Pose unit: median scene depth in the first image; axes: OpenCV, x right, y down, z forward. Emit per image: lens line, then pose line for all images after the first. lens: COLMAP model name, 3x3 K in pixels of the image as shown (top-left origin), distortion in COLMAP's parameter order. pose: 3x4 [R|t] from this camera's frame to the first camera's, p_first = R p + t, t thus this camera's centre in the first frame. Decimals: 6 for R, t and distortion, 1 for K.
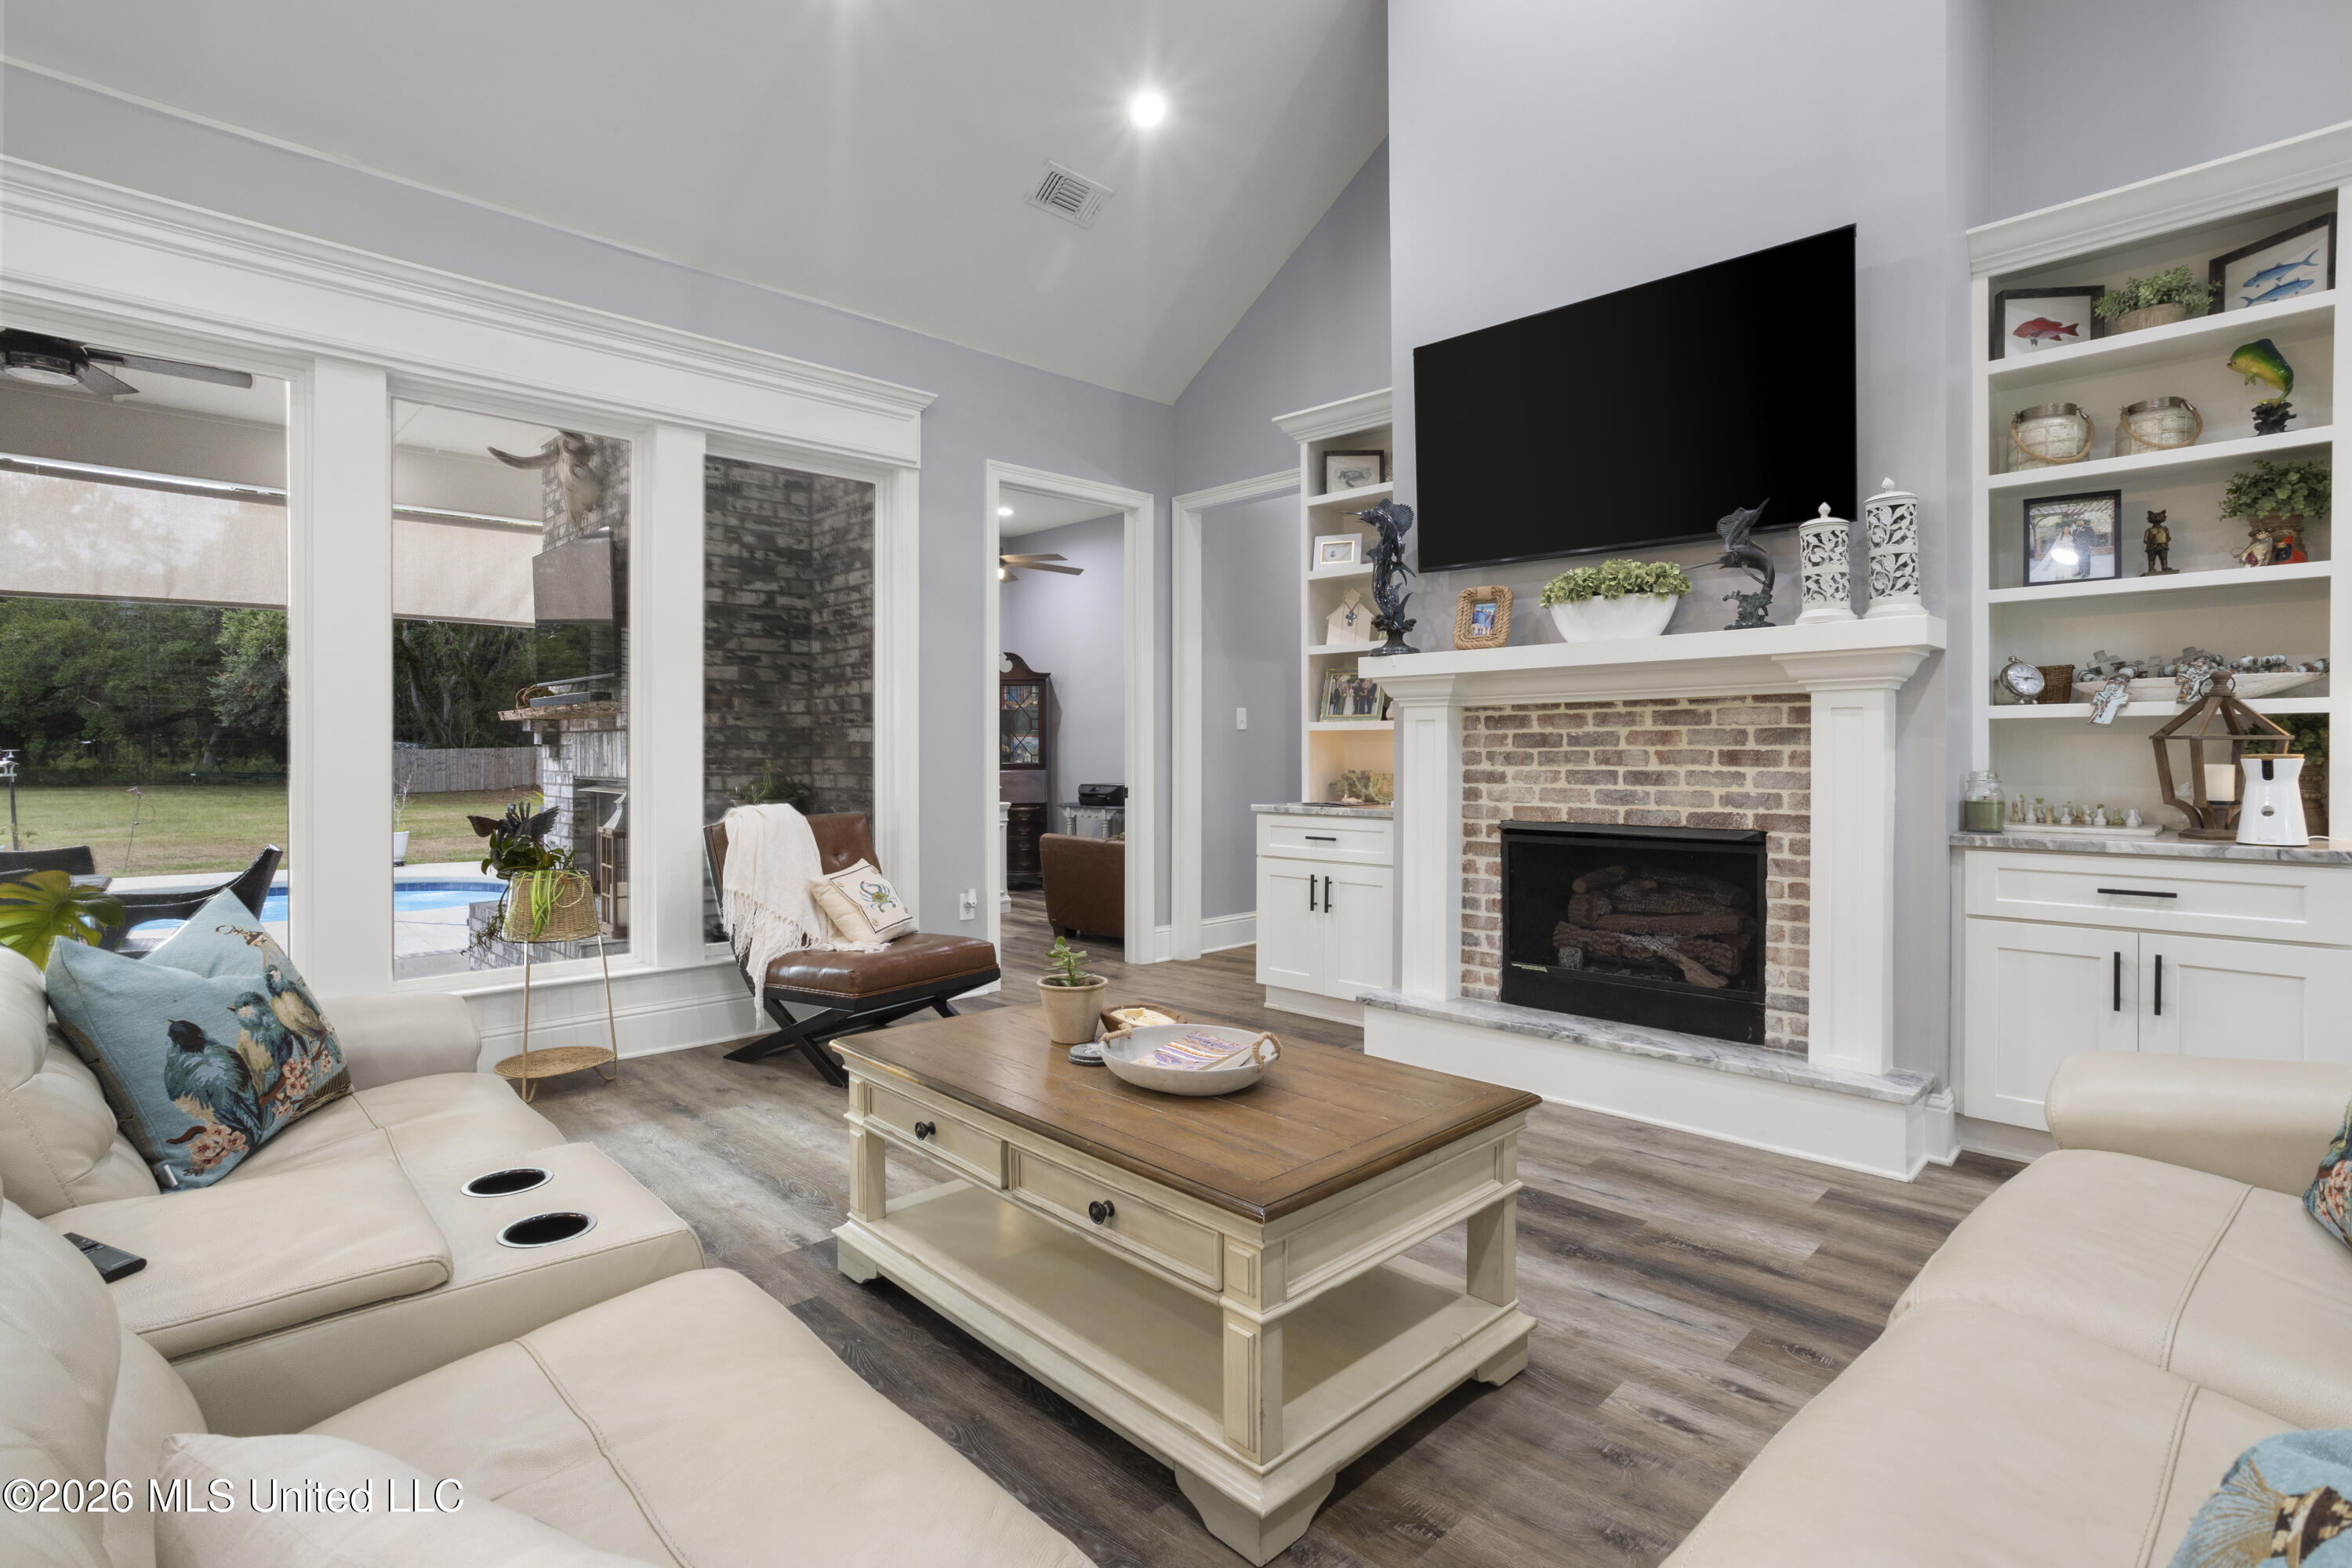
lens RADIAL K [[1134.6, 0, 1172.2], [0, 1134.6, 759.1], [0, 0, 1]] dist [-0.041698, 0.024256]
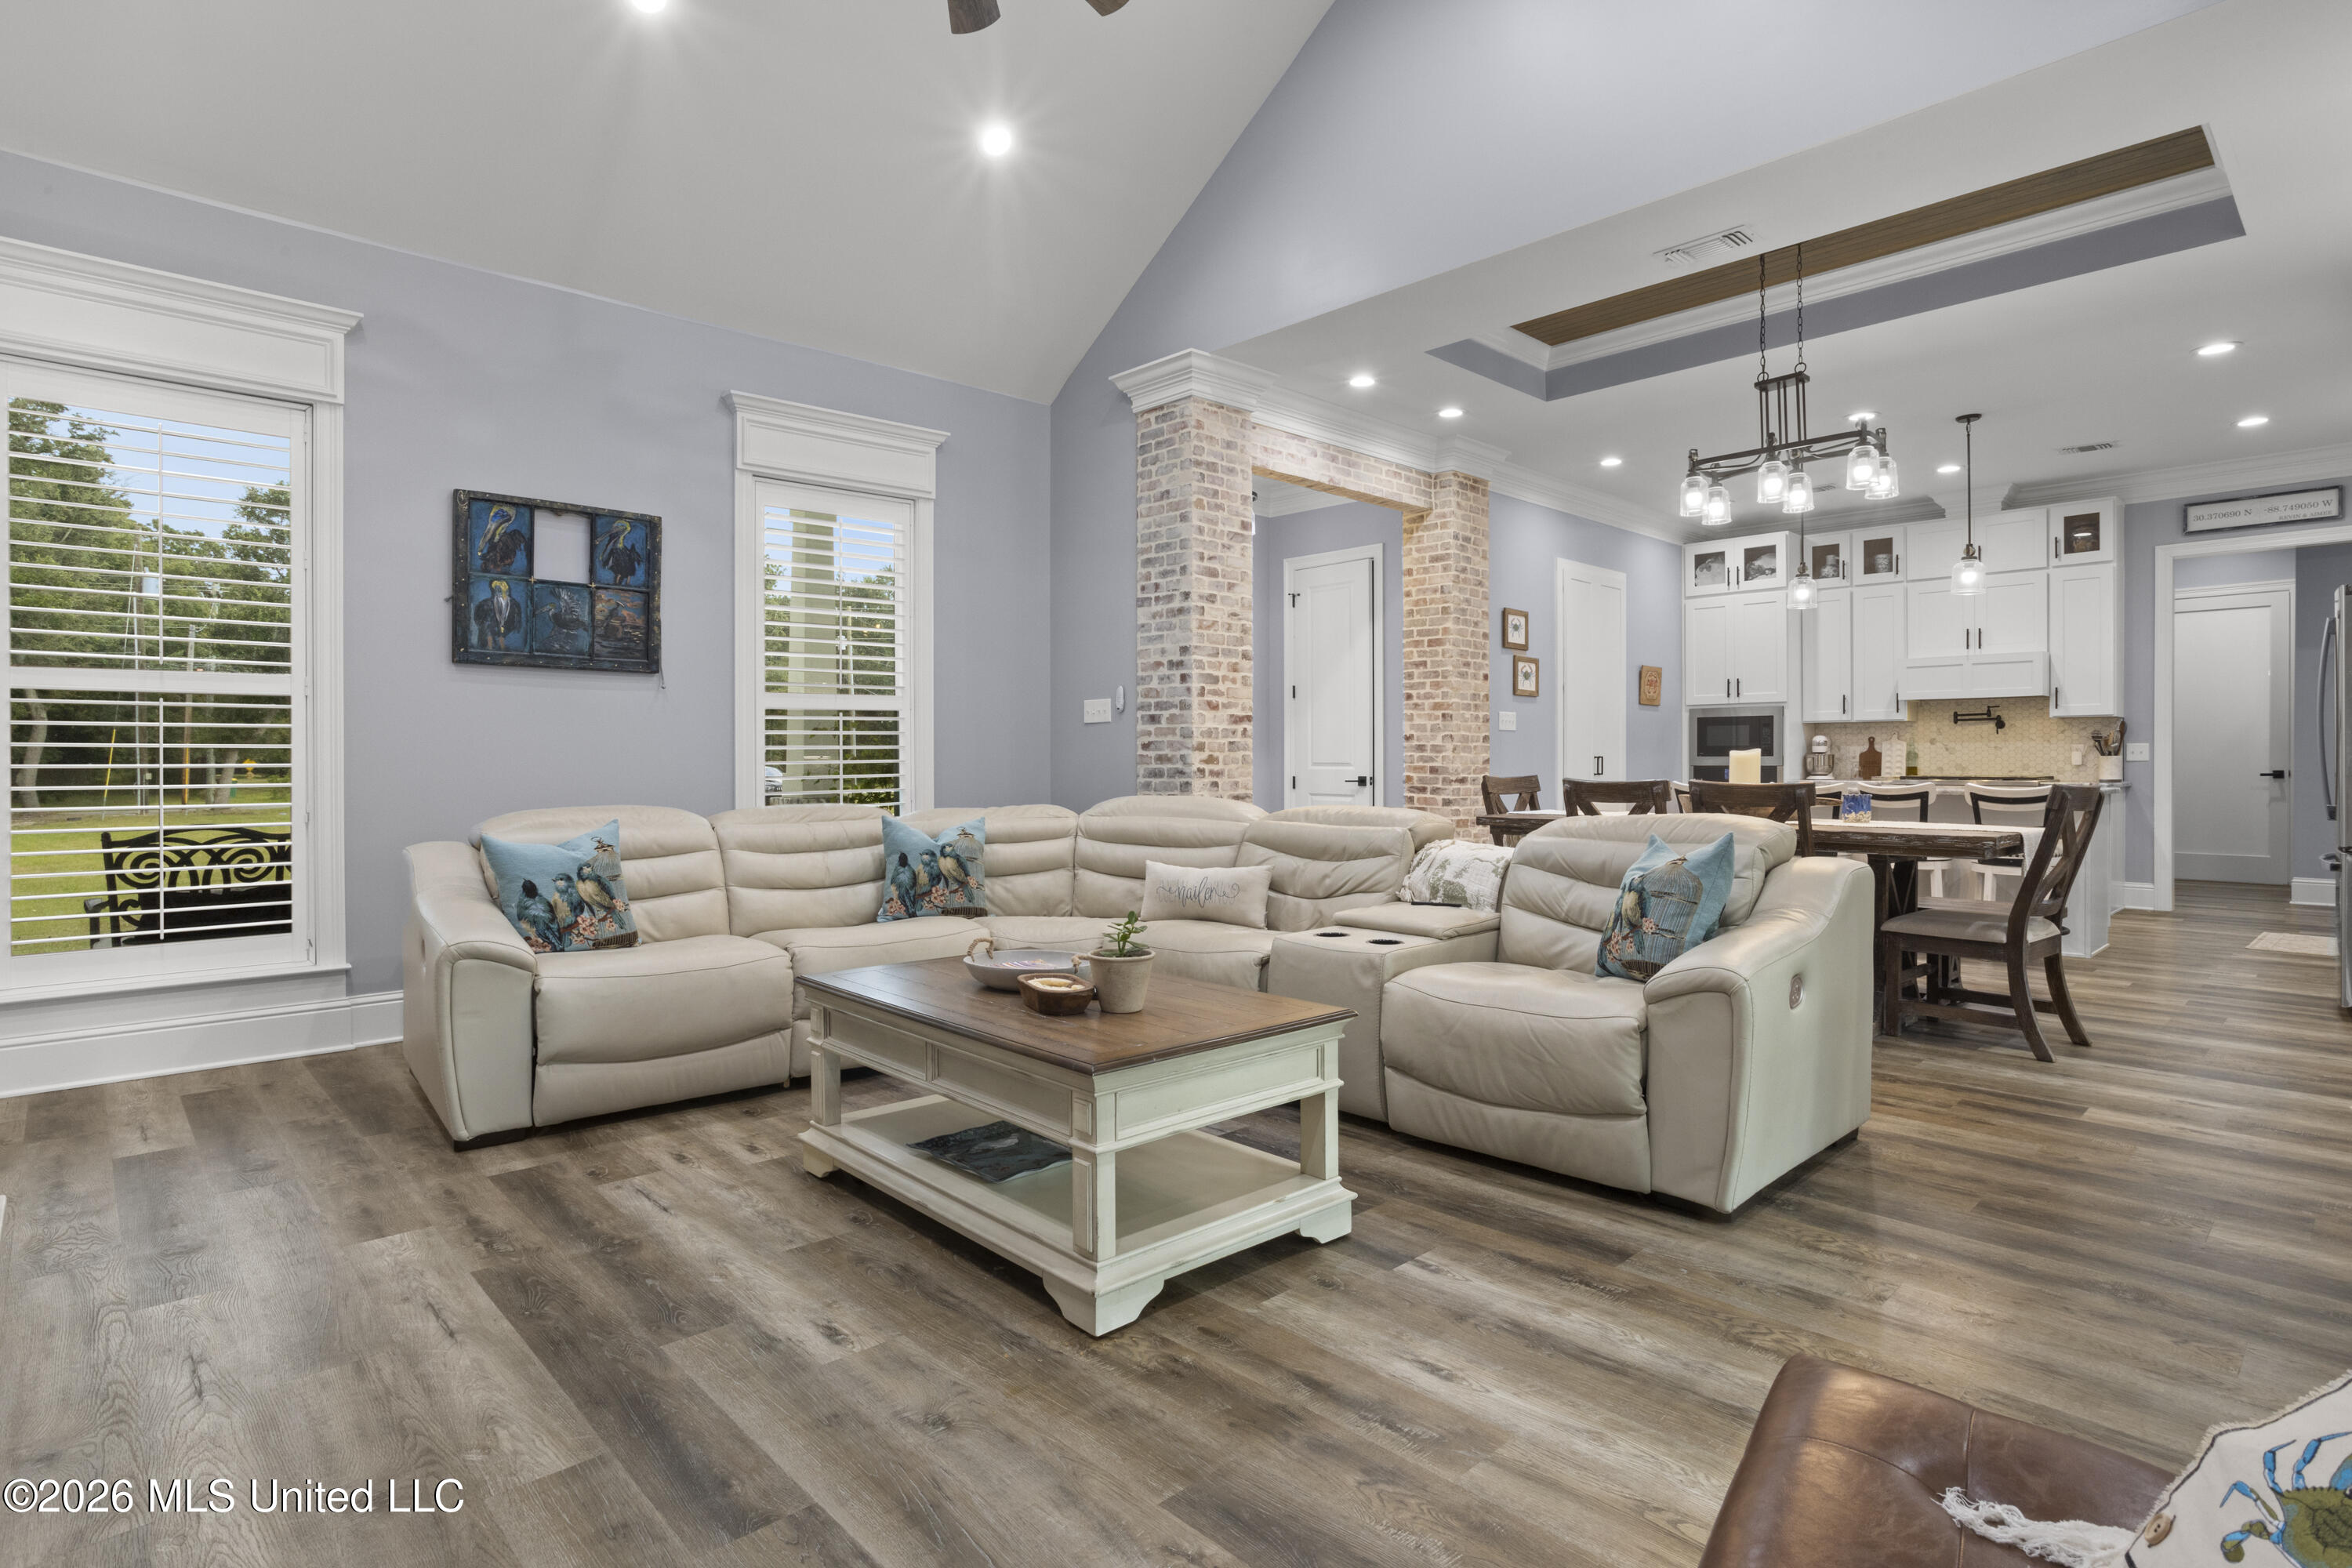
lens RADIAL K [[1185.9, 0, 1167.5], [0, 1185.9, 772.5], [0, 0, 1]] dist [-0.041309, 0.021313]
pose [[-0.999707, -0.004437, 0.023807, -0.108902], [-0.004247, 0.999959, 0.008014, 0.006314], [-0.023842, 0.007911, -0.999684, 1.425223]]
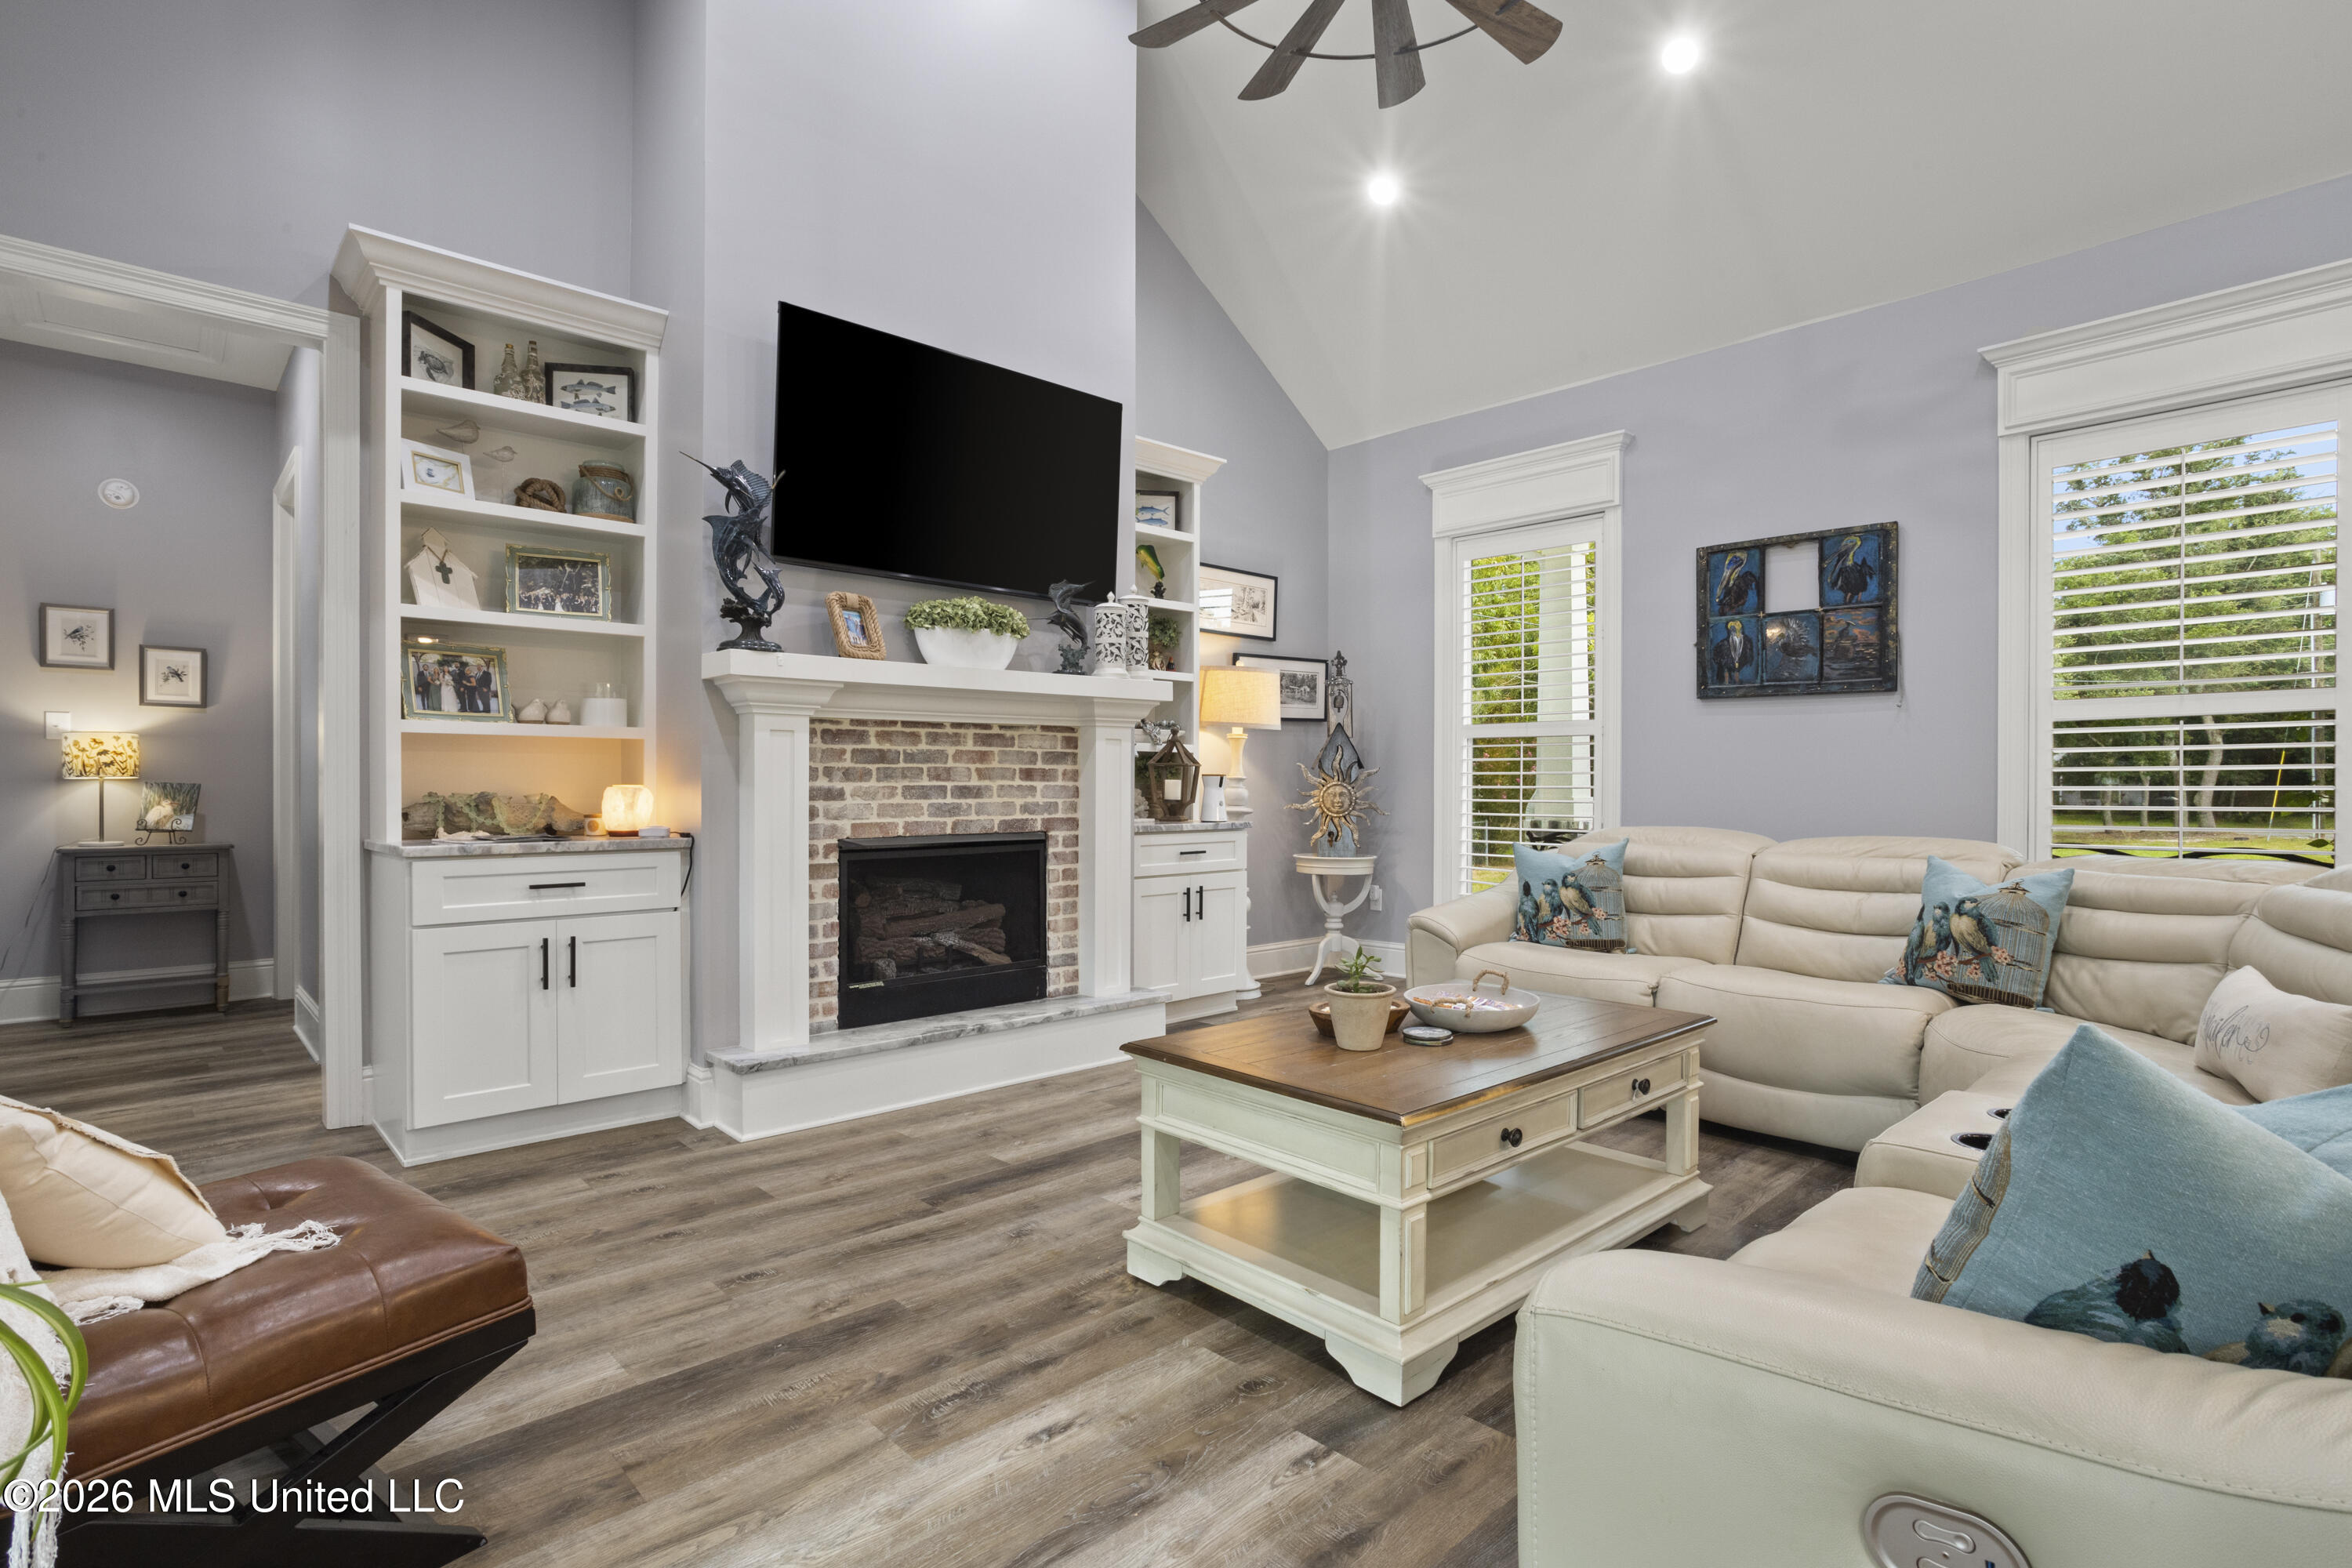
lens RADIAL K [[1134.6, 0, 1170.2], [0, 1134.6, 785.5], [0, 0, 1]] dist [-0.041698, 0.024256]
pose [[0.015734, -0.009056, 0.999835, -0.736141], [-0.004642, 0.999948, 0.009131, -0.001252], [-0.999865, -0.004785, 0.015691, 0.795003]]
